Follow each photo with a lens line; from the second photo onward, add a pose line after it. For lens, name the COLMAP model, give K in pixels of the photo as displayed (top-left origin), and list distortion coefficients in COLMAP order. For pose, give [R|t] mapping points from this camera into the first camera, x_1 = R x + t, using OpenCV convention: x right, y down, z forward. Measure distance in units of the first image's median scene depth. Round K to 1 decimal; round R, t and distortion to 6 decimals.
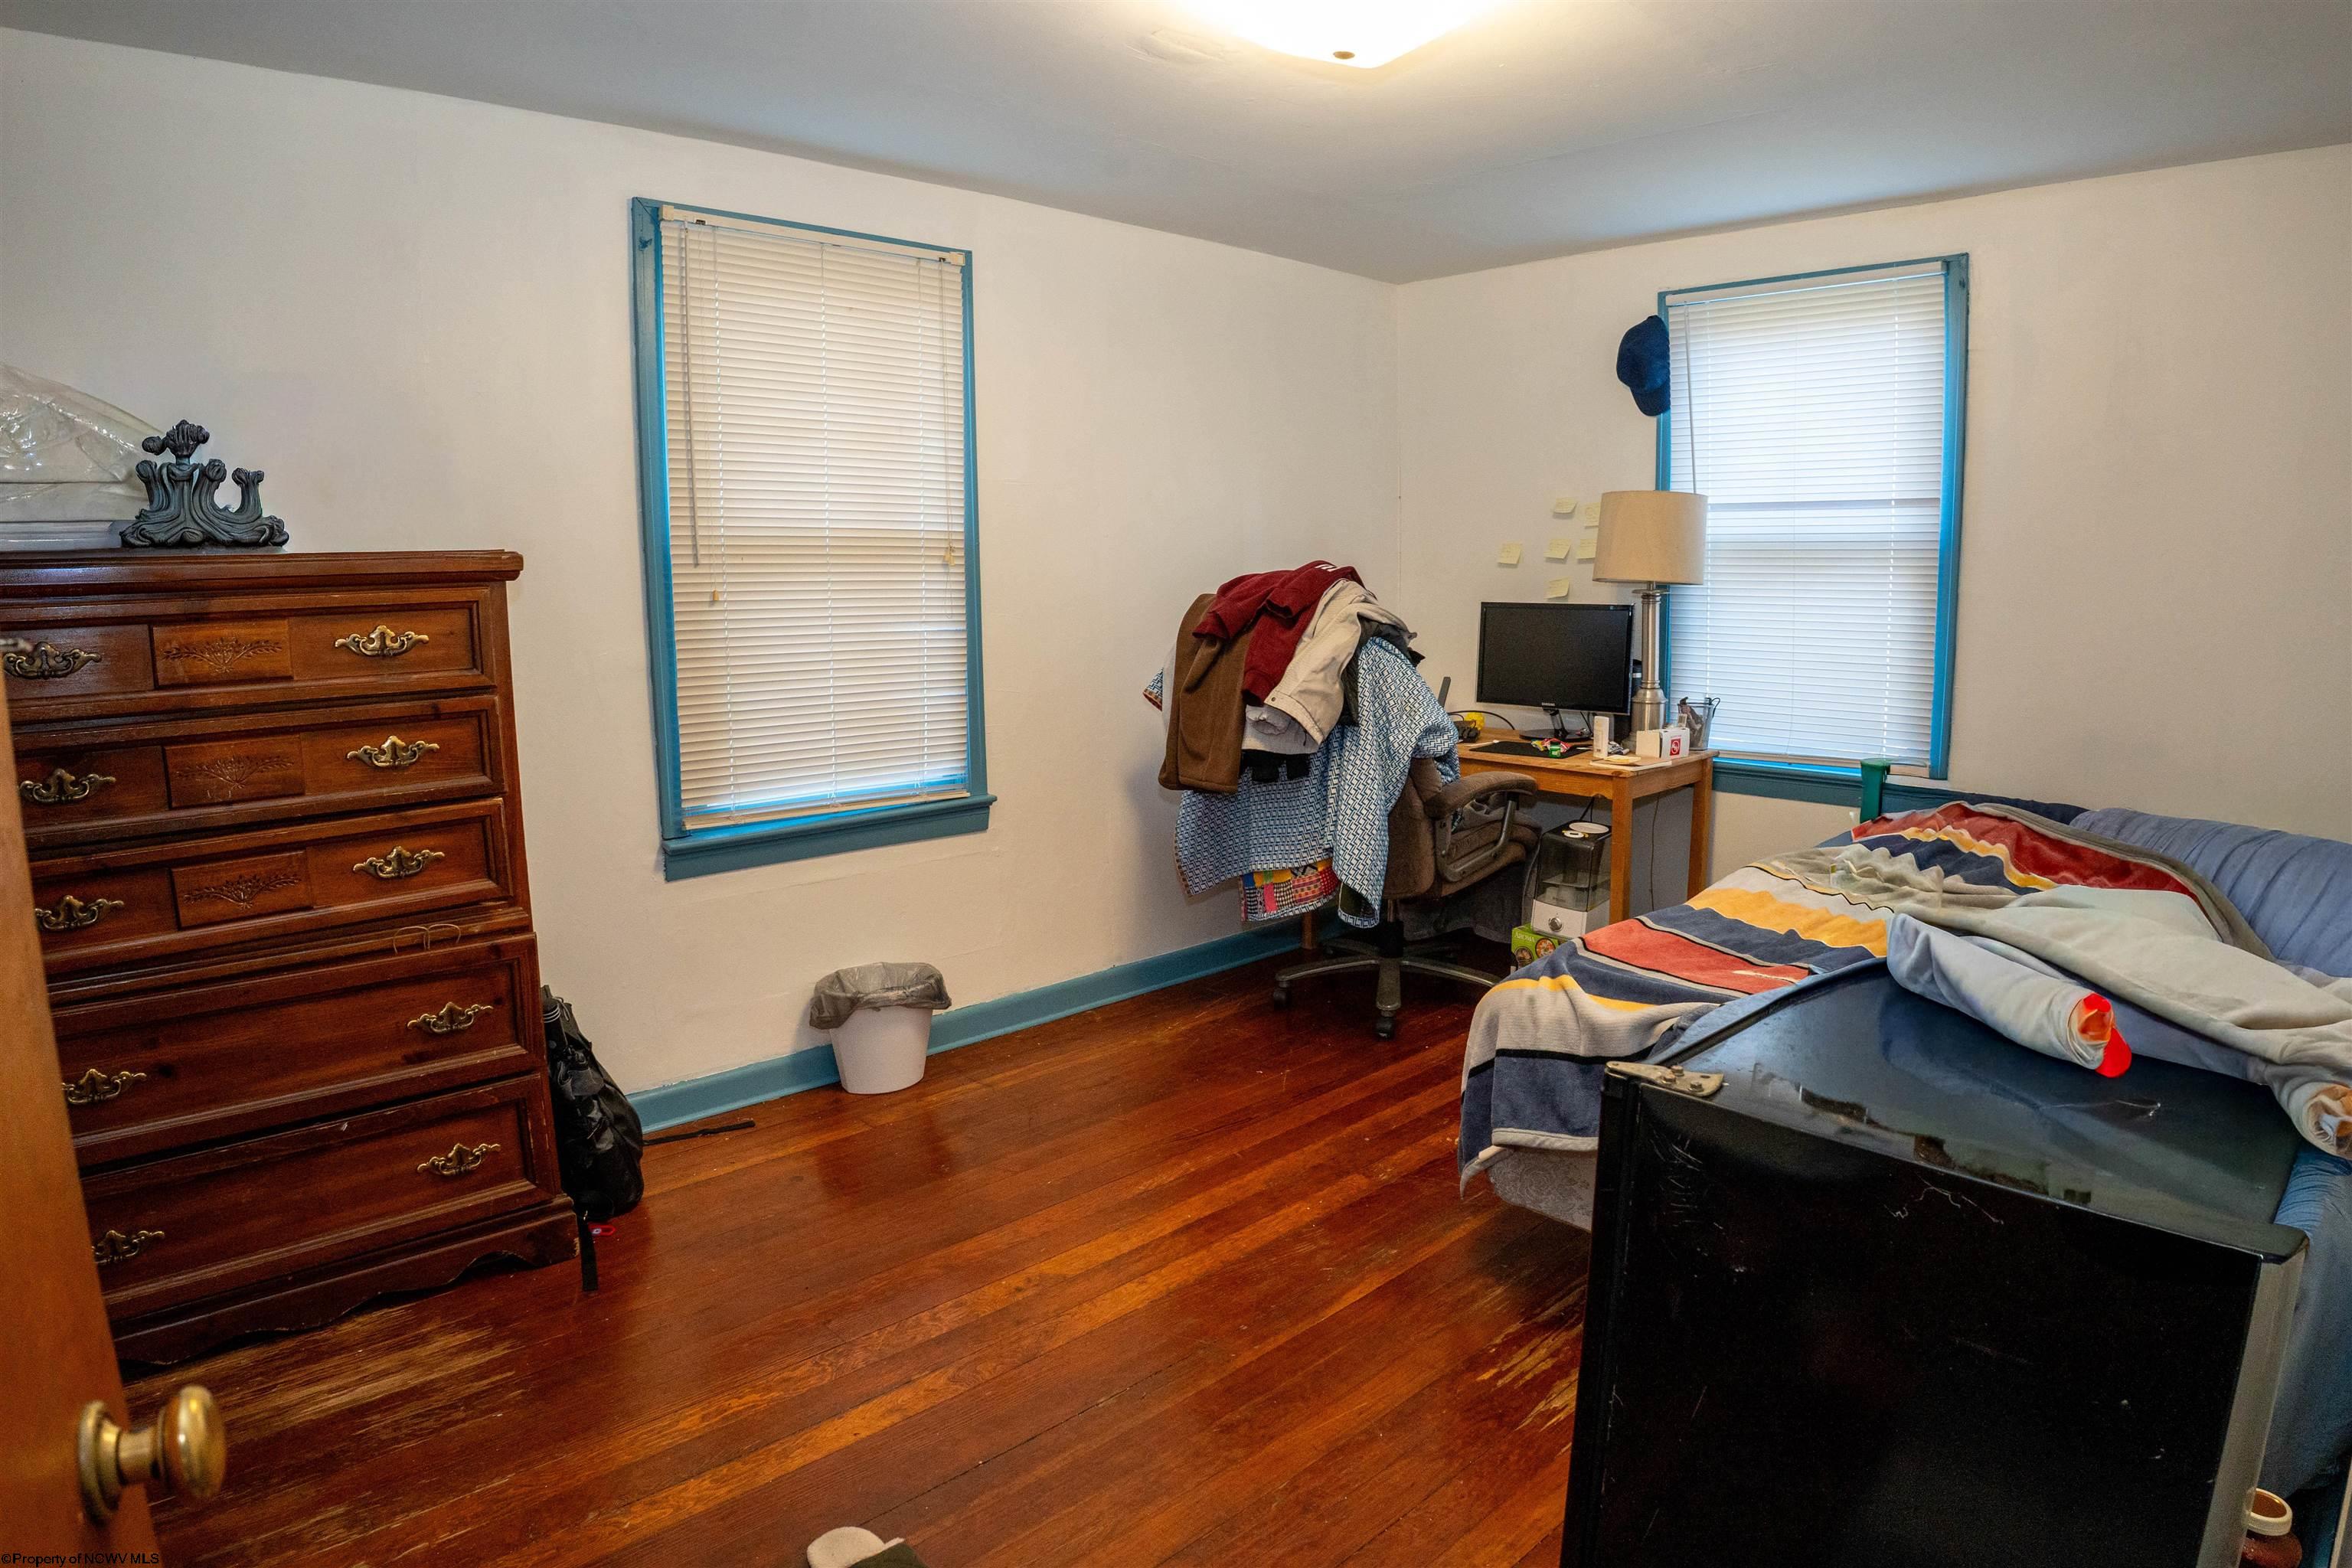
lens RADIAL K [[1369.3, 0, 1176.0], [0, 1369.3, 784.0], [0, 0, 1]] dist [-0.146446, 0.037563]
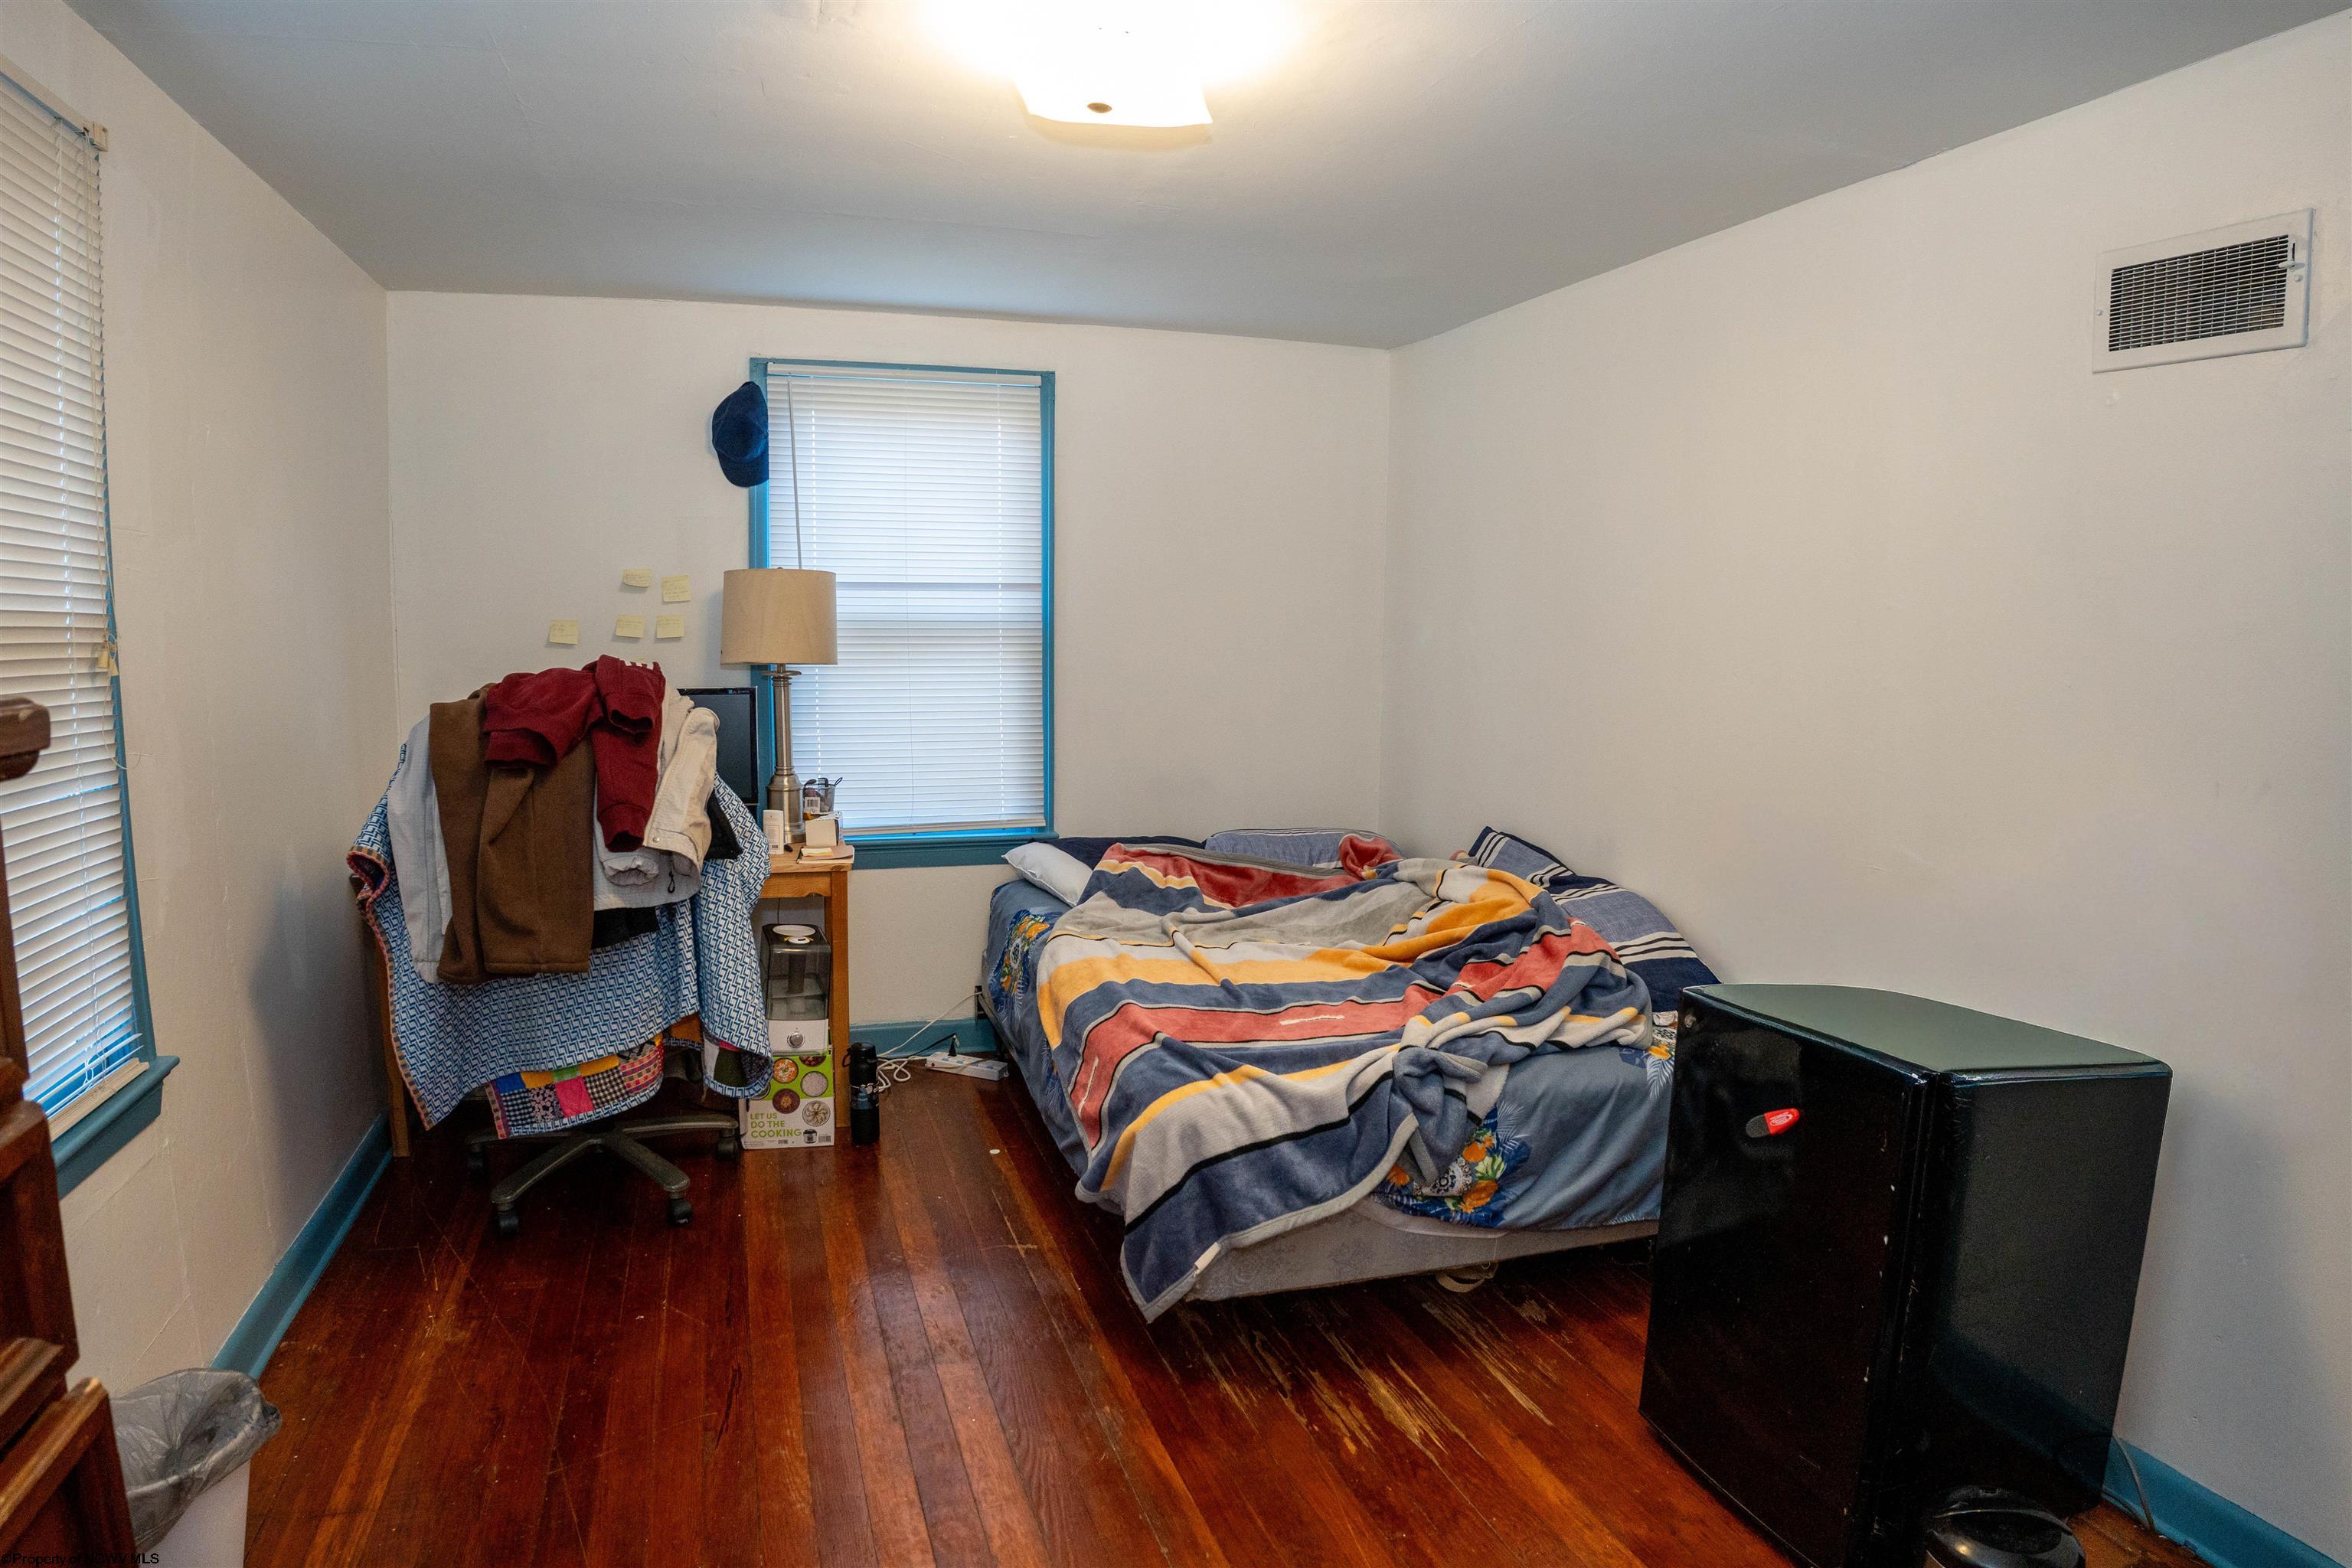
lens RADIAL K [[1369.3, 0, 1176.0], [0, 1369.3, 784.0], [0, 0, 1]] dist [-0.146446, 0.037563]
pose [[0.447669, -0.095270, 0.889110, -0.433725], [0.120782, 0.991638, 0.045442, -0.085635], [-0.886005, 0.087045, 0.455433, 0.365035]]
